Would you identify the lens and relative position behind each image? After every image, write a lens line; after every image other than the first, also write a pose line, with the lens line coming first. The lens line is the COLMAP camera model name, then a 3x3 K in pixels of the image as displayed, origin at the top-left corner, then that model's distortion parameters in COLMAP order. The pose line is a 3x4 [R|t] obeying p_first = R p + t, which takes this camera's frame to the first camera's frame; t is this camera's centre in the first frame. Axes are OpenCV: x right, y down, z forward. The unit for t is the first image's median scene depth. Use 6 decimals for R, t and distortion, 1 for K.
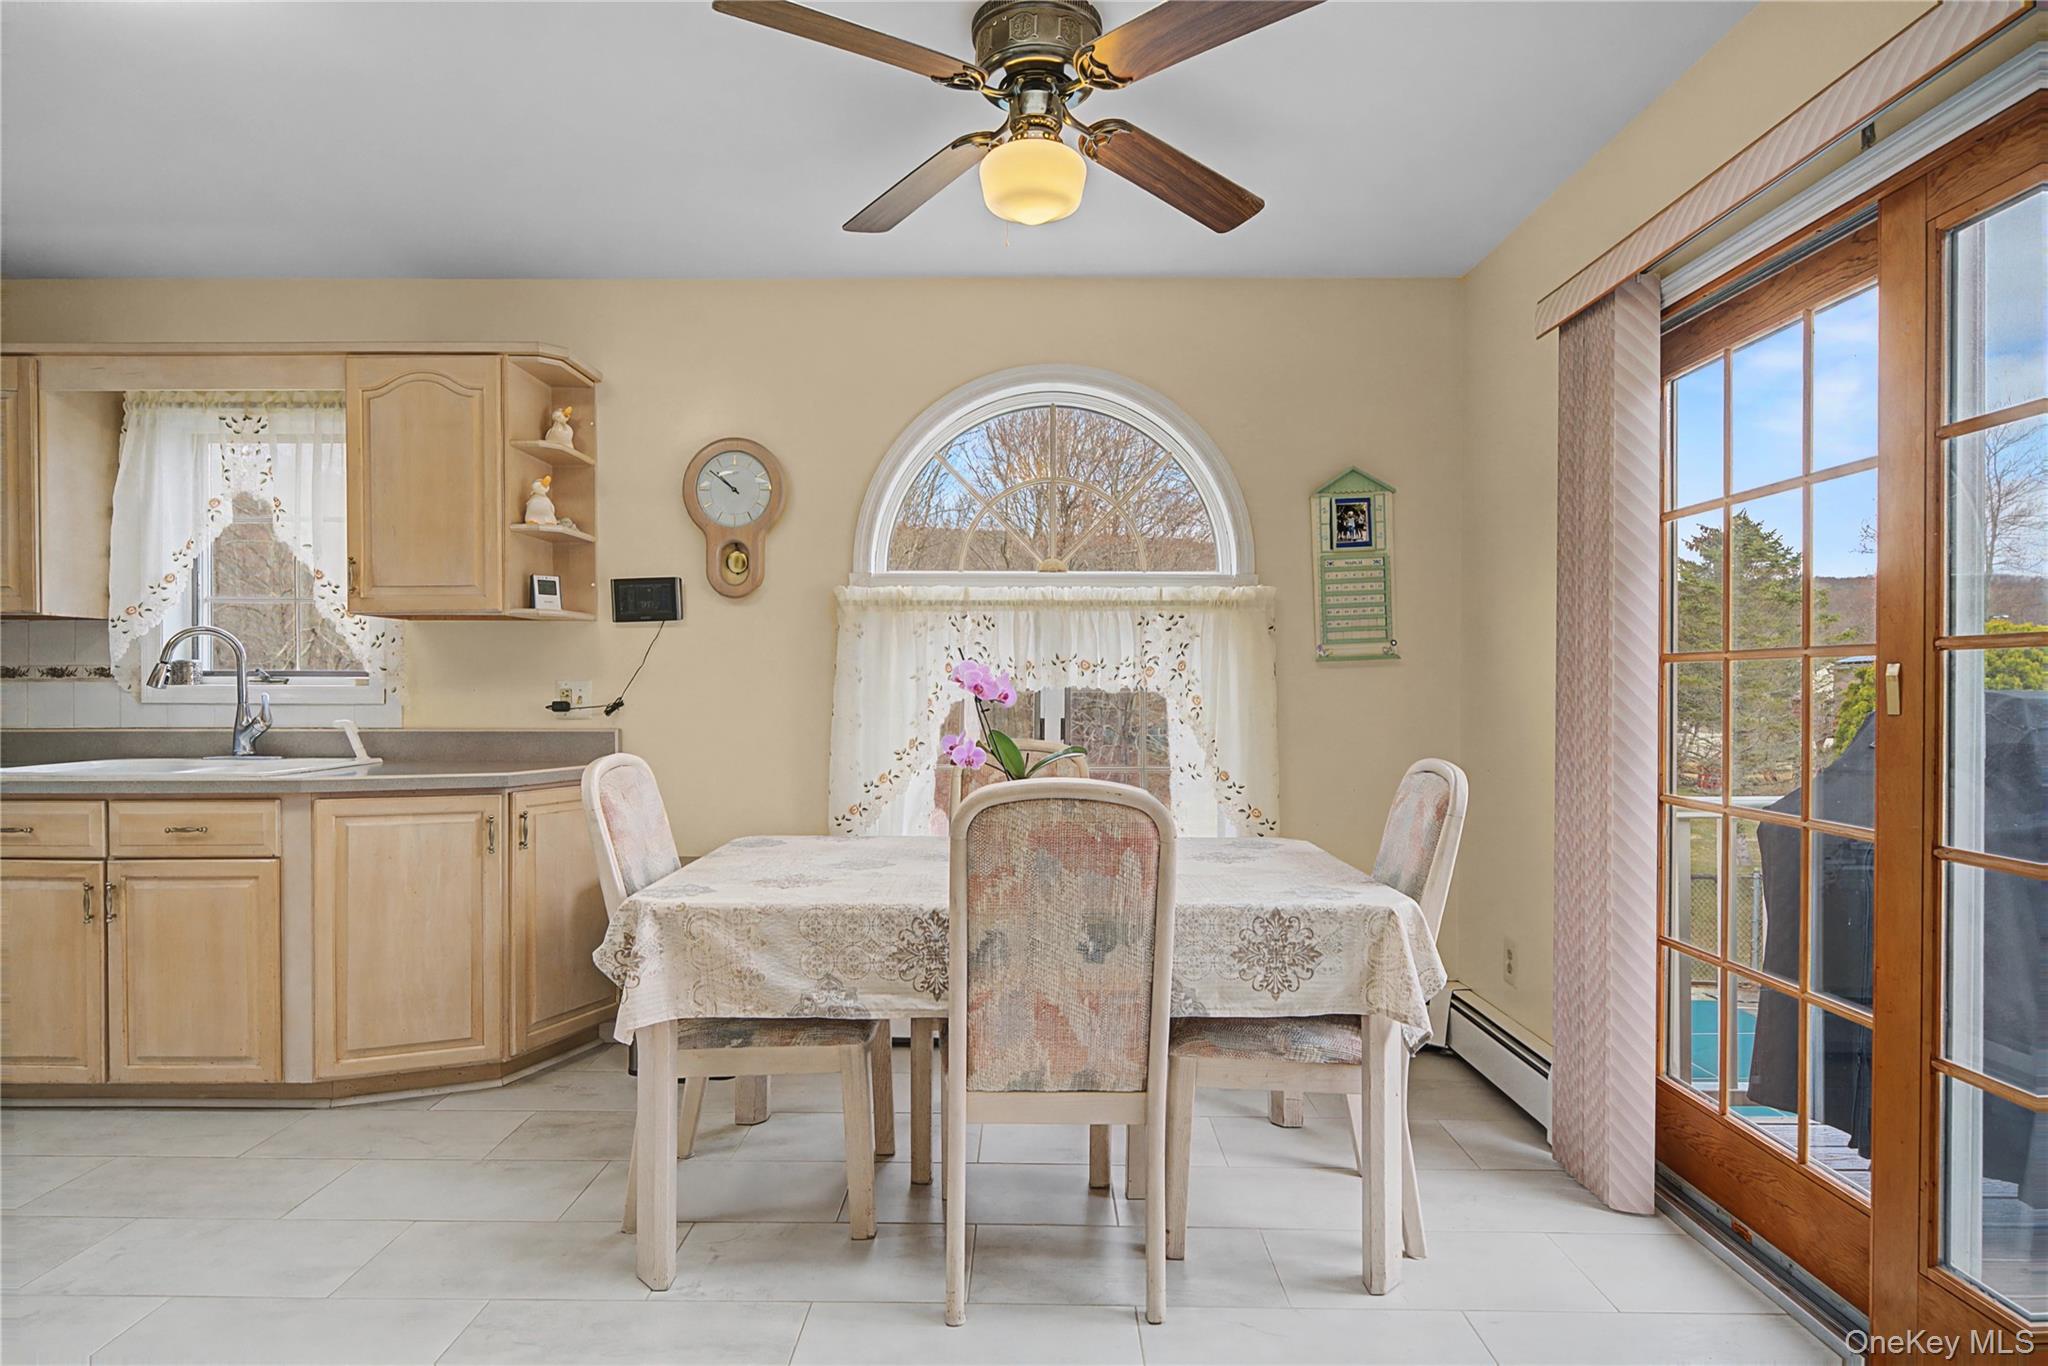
lens RADIAL K [[1104.3, 0, 1018.1], [0, 1104.3, 697.3], [0, 0, 1]] dist [0.005096, -0.002630]
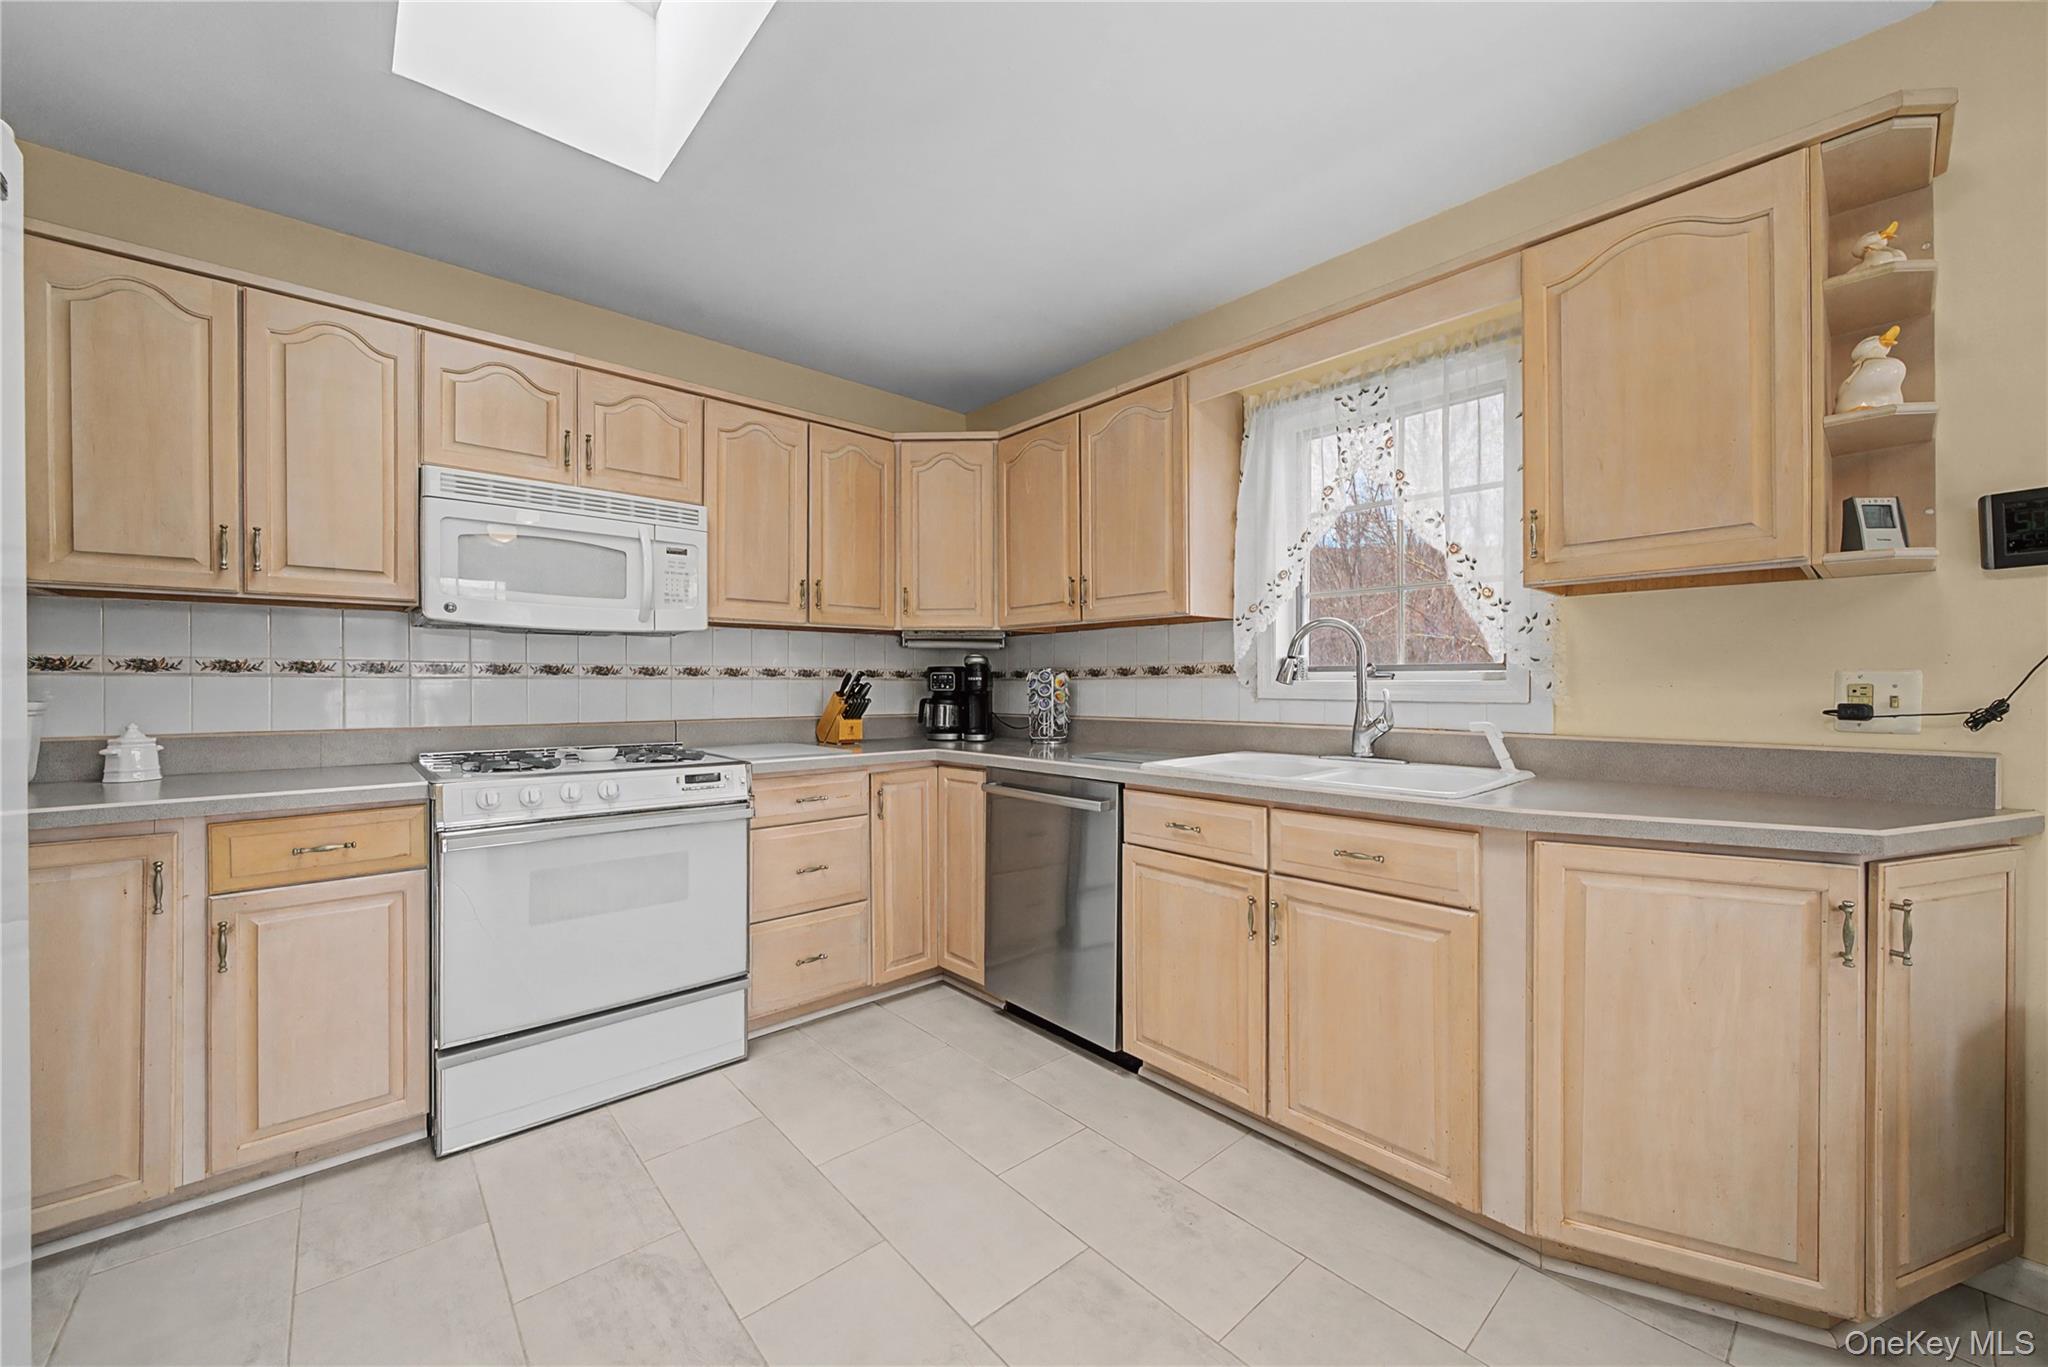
lens RADIAL K [[775.8, 0, 1017.7], [0, 775.8, 684.6], [0, 0, 1]] dist [-0.004190, -0.000215]
pose [[0.669741, -0.000762, -0.742595, -0.419202], [-0.003914, 0.999982, -0.004556, -0.003485], [0.742585, 0.005958, 0.669726, 0.360797]]
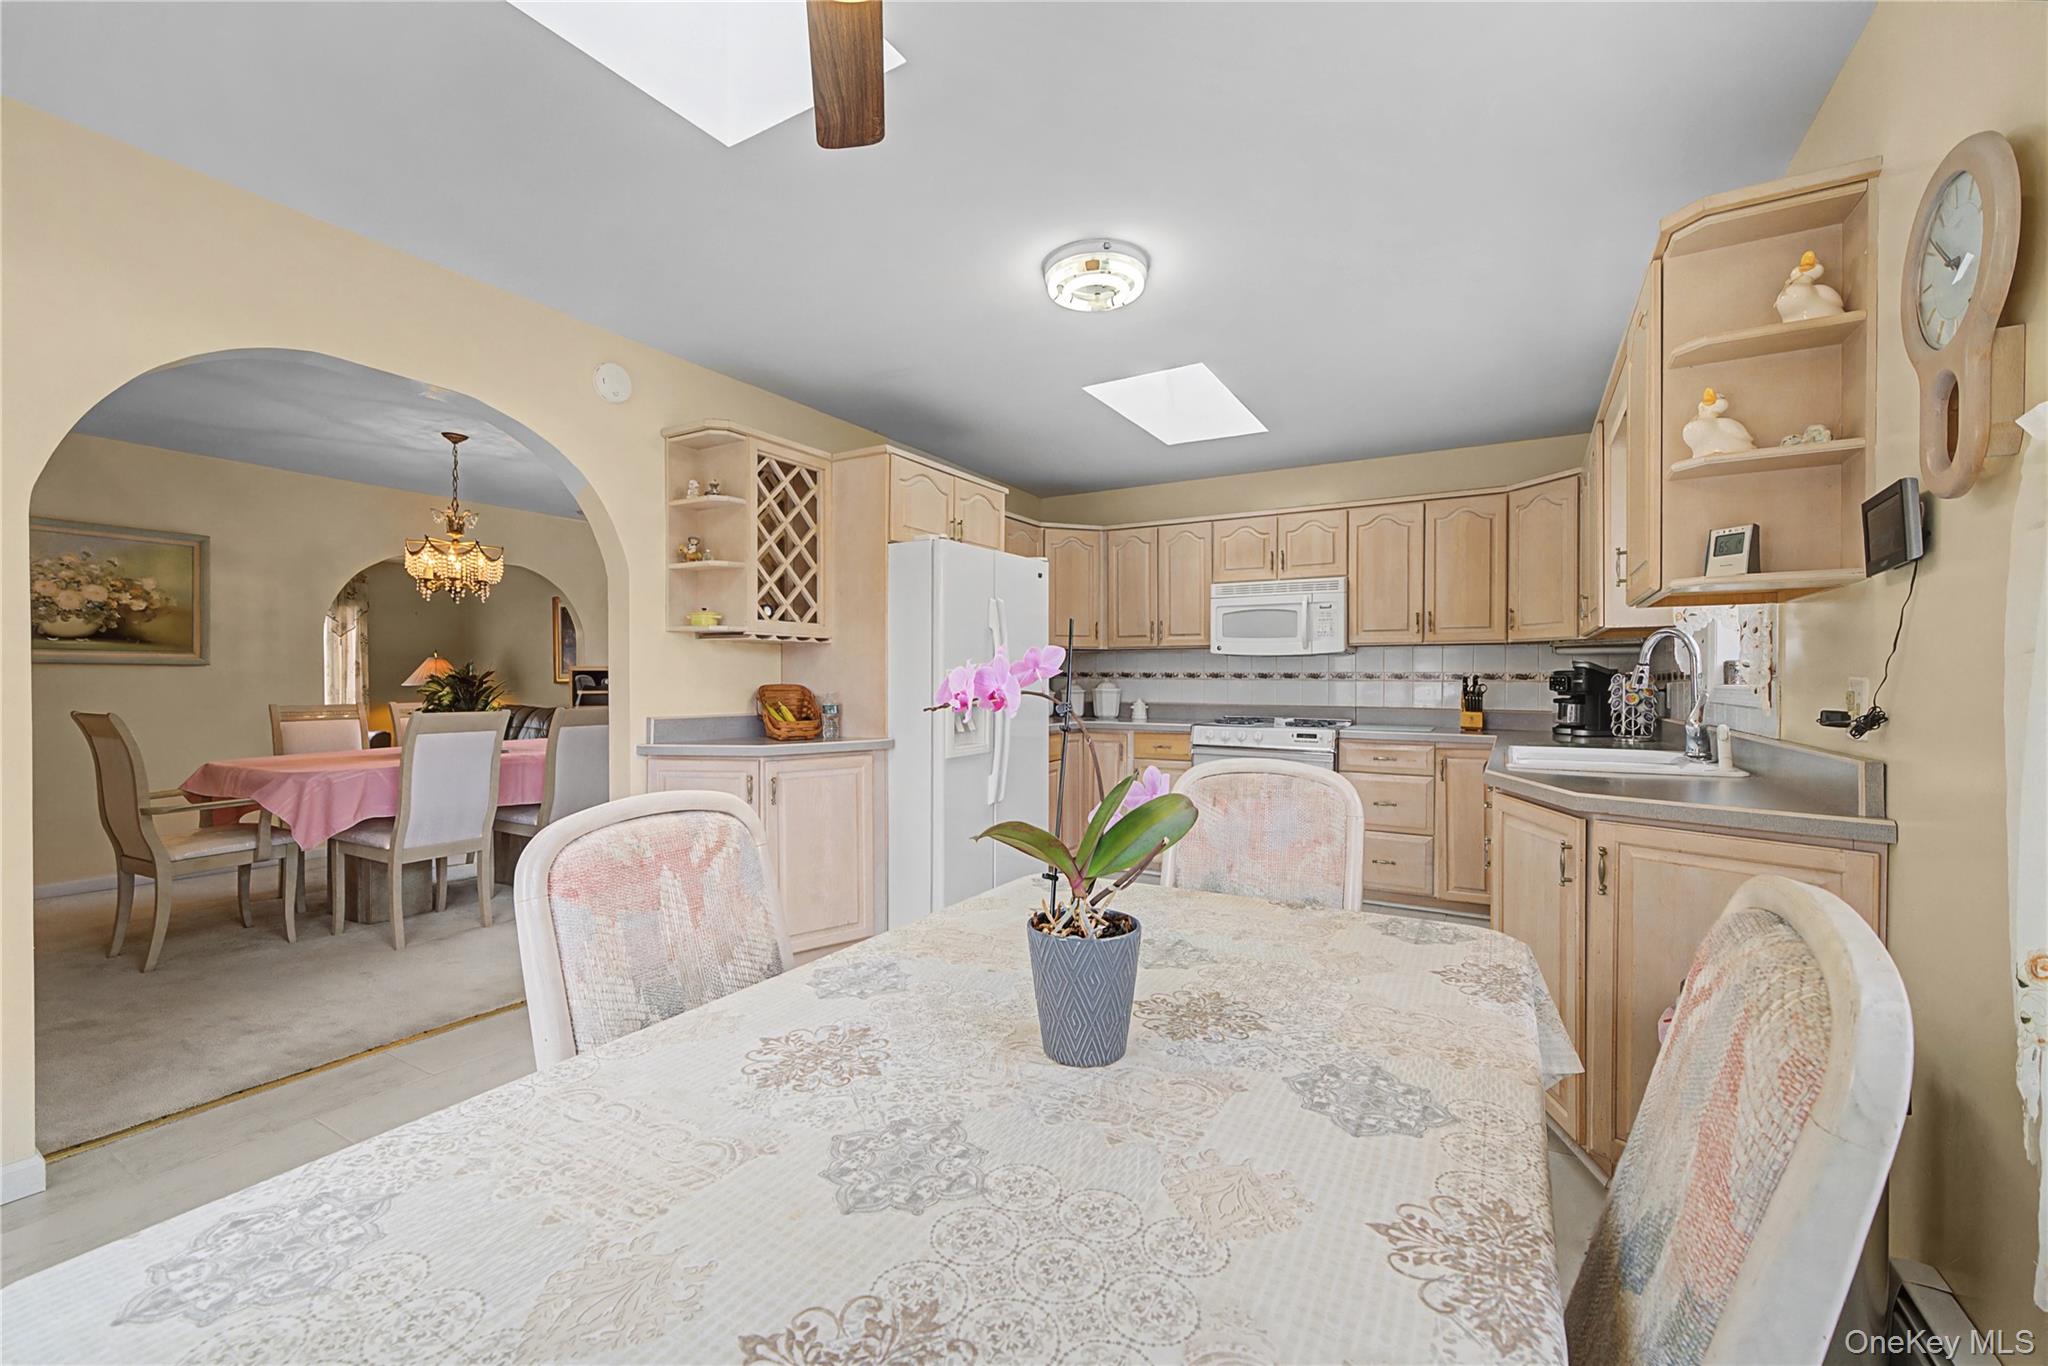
lens RADIAL K [[827.2, 0, 1015.1], [0, 827.2, 684.6], [0, 0, 1]] dist [0.004131, -0.000387]
pose [[-0.501961, 0.000925, -0.864889, 0.244497], [-0.012633, 0.999885, 0.008401, -0.010067], [0.864798, 0.015144, -0.501892, 0.856278]]
